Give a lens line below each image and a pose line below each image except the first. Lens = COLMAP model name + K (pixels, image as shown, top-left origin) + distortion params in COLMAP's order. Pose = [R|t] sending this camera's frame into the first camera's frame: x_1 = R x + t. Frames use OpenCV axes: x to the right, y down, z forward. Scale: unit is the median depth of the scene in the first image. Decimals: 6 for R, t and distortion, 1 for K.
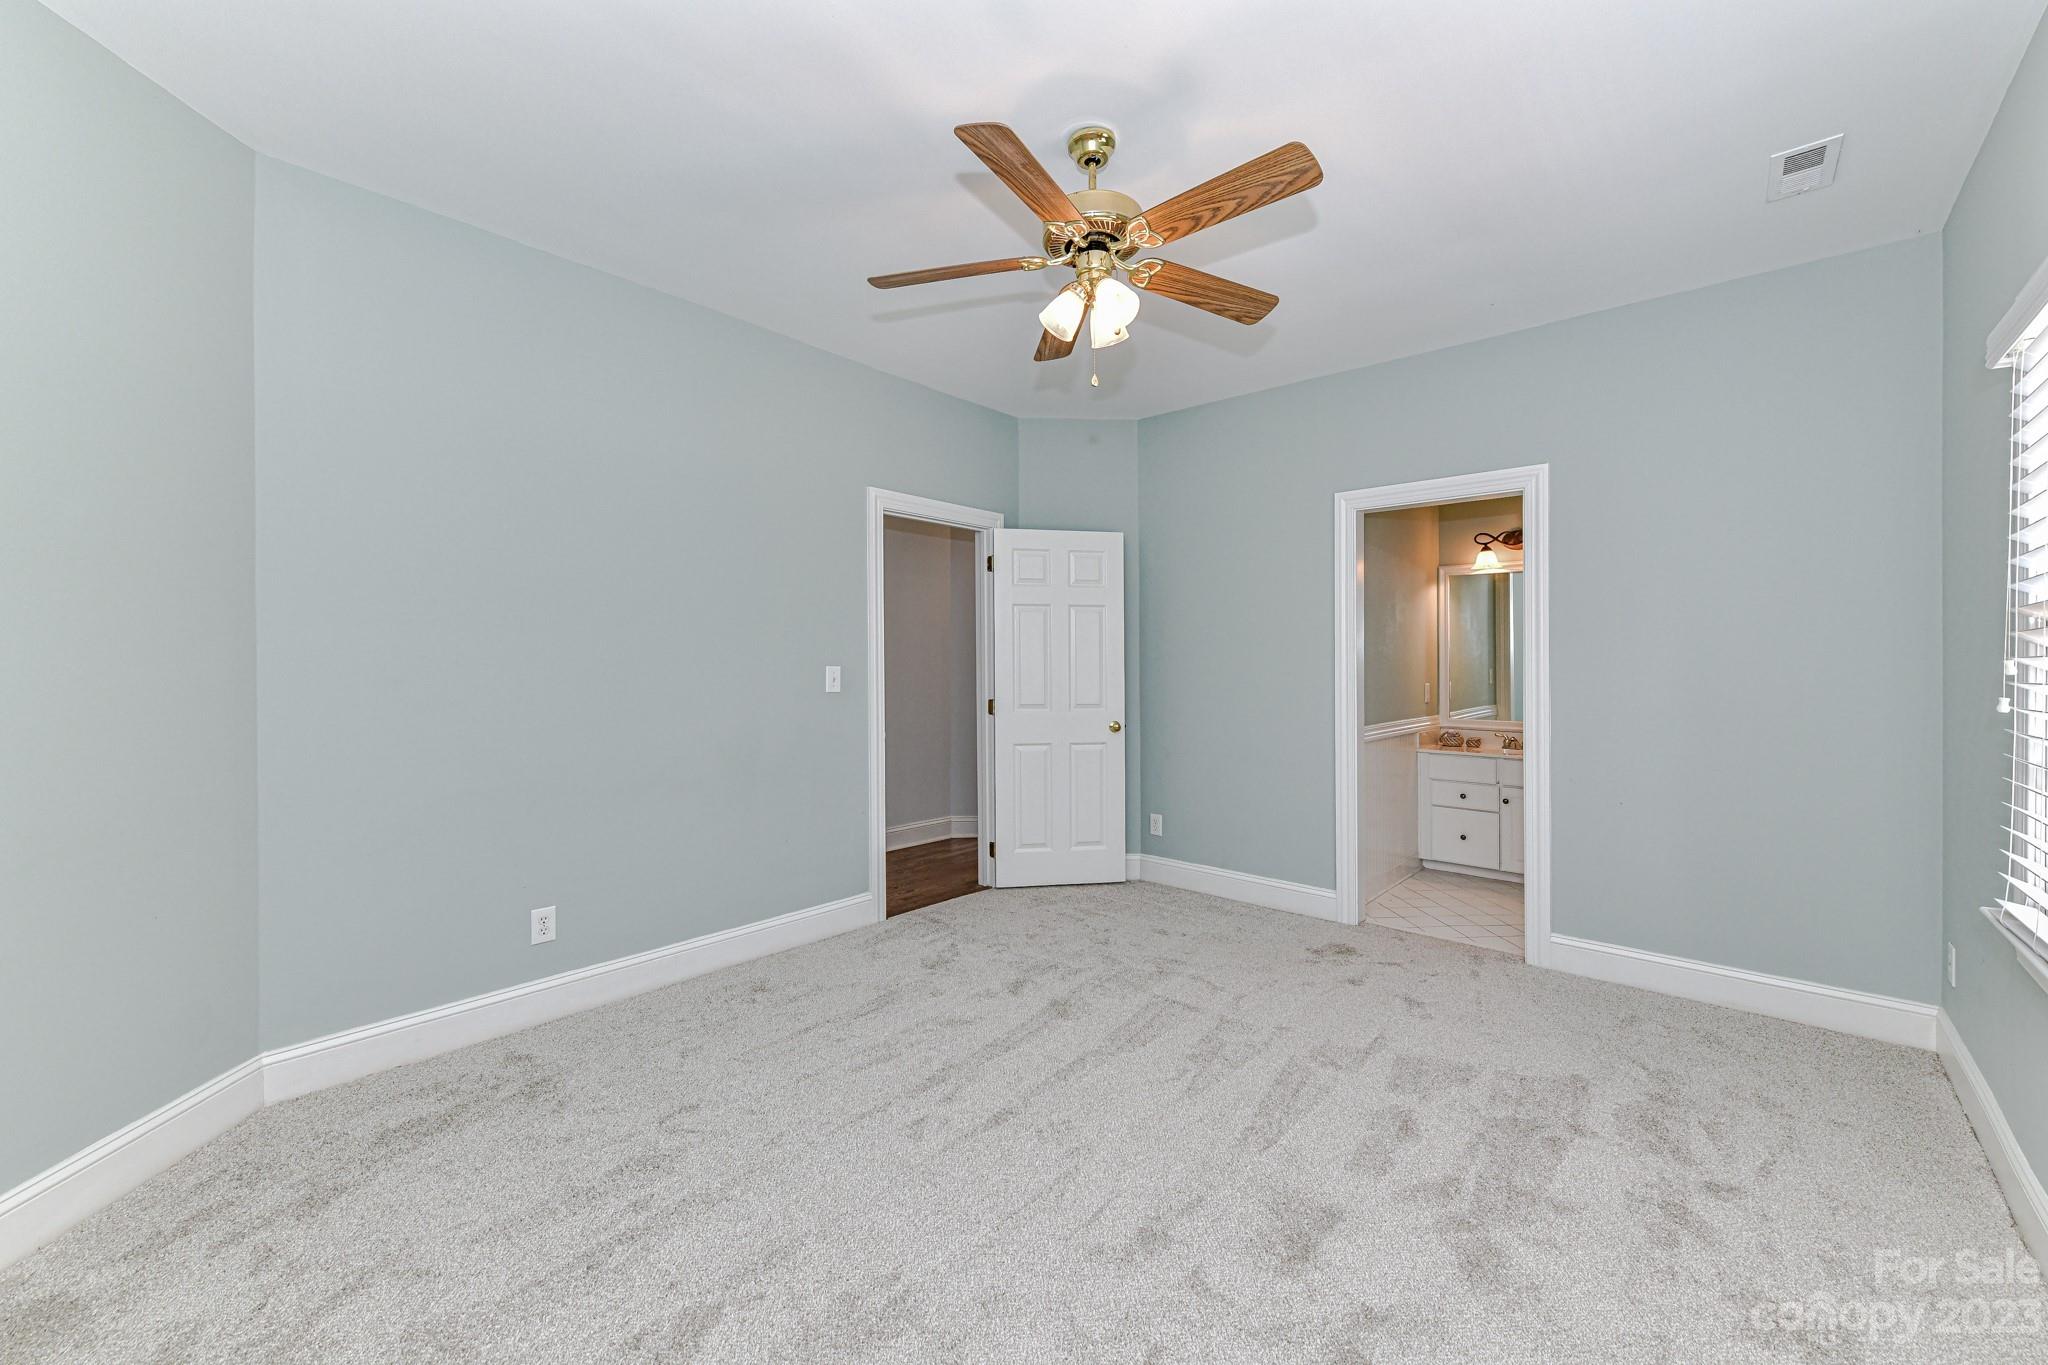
lens RADIAL K [[817.0, 0, 1025.5], [0, 817.0, 672.7], [0, 0, 1]] dist [0.001006, 0.000033]
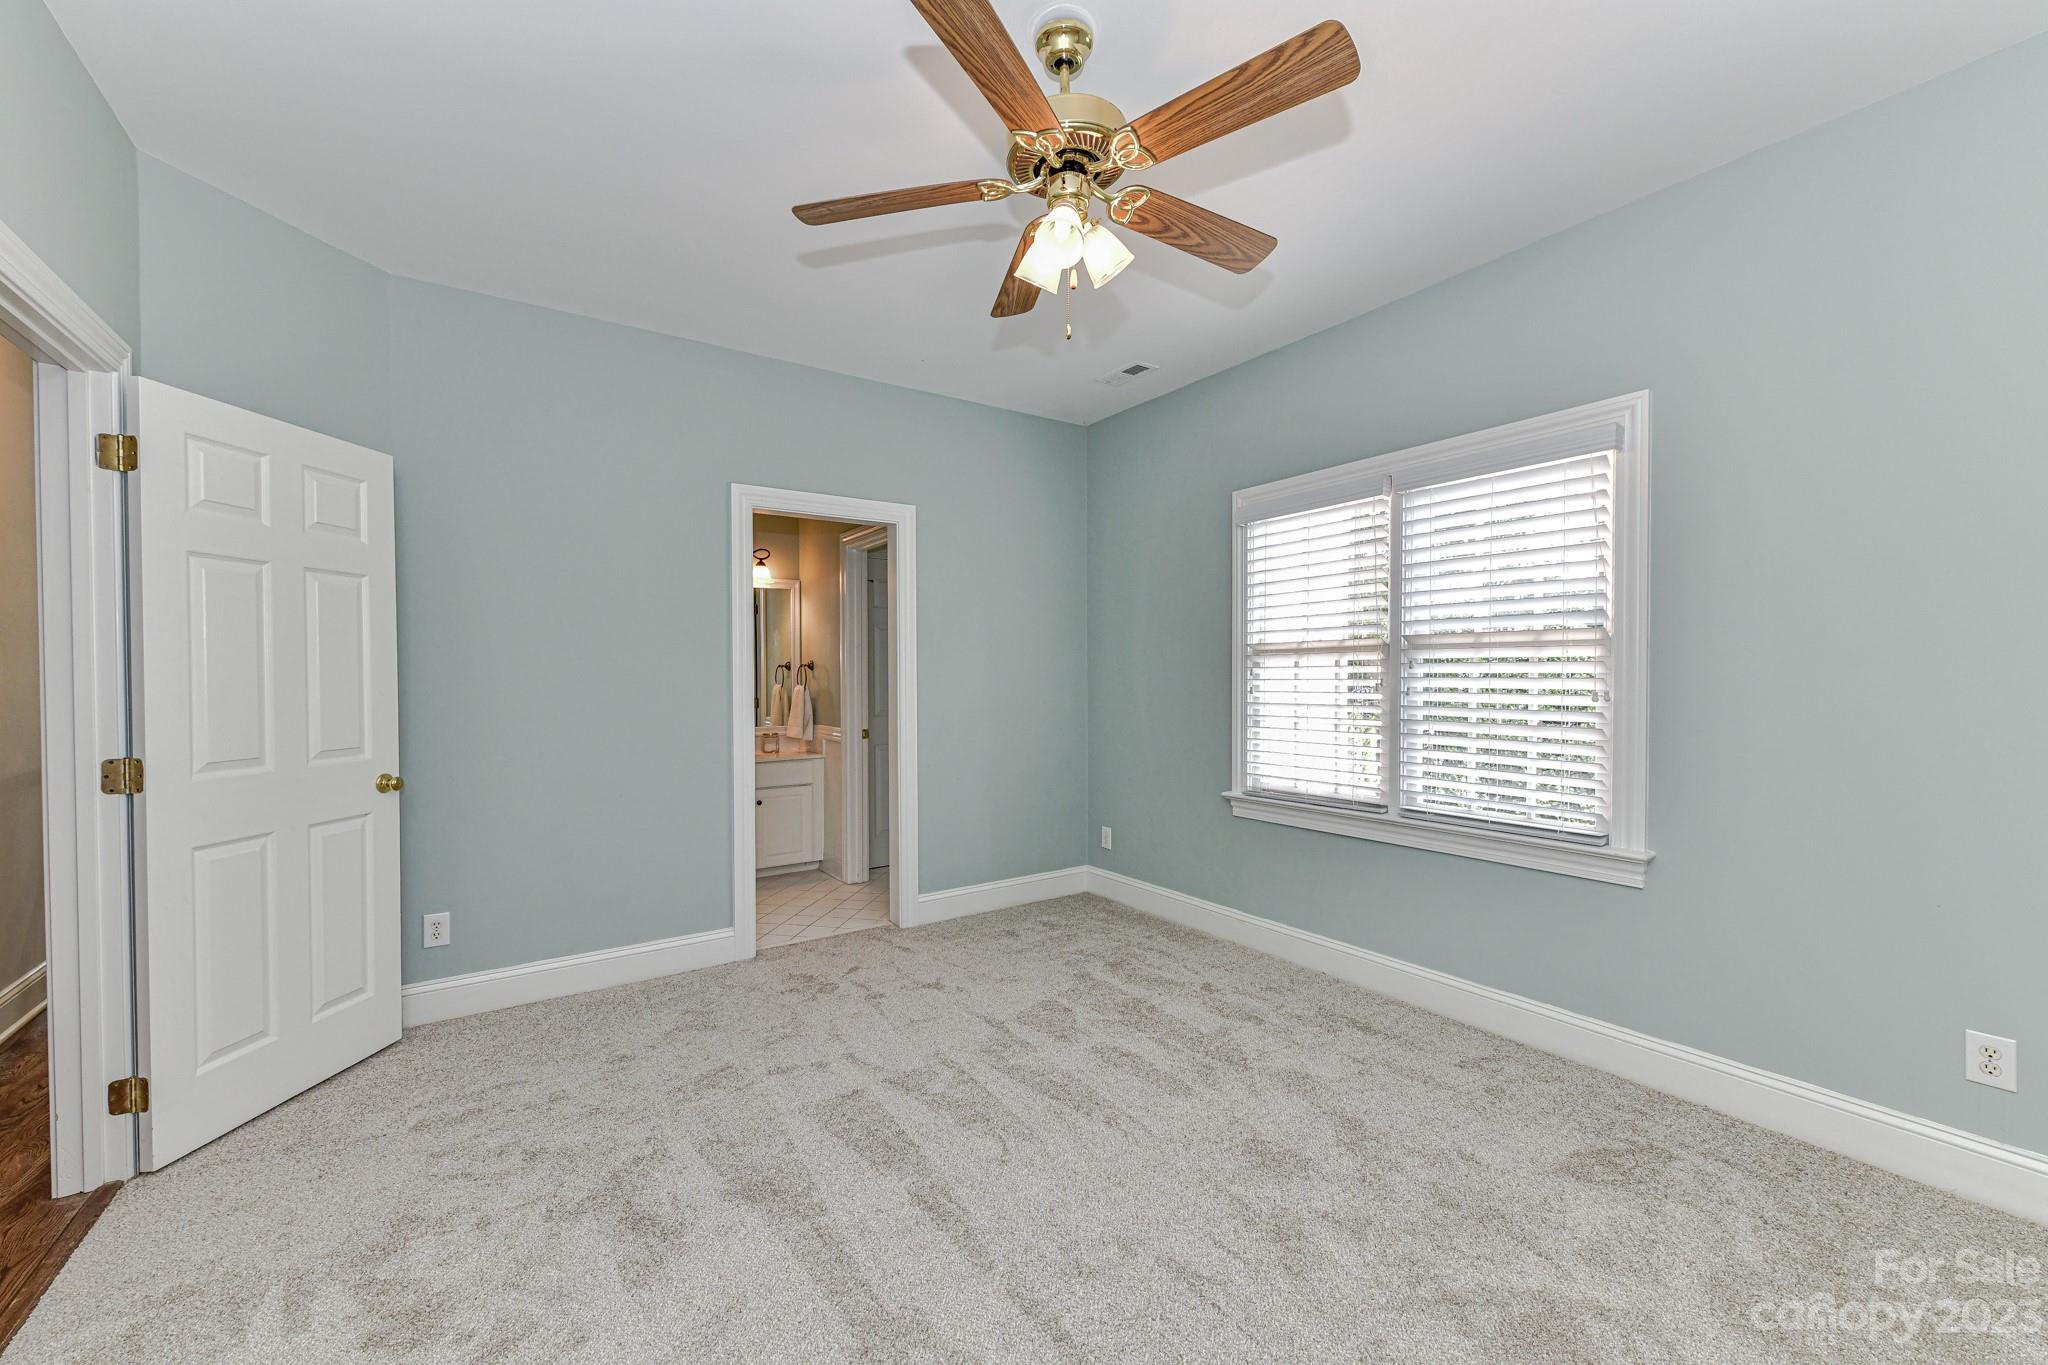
lens RADIAL K [[830.5, 0, 986.5], [0, 830.5, 680.8], [0, 0, 1]] dist [0.001222, 0.000071]
pose [[0.230320, -0.011759, 0.973044, -0.537087], [0.018672, 0.999796, 0.007663, -0.005969], [-0.972936, 0.016403, 0.230493, 0.630775]]
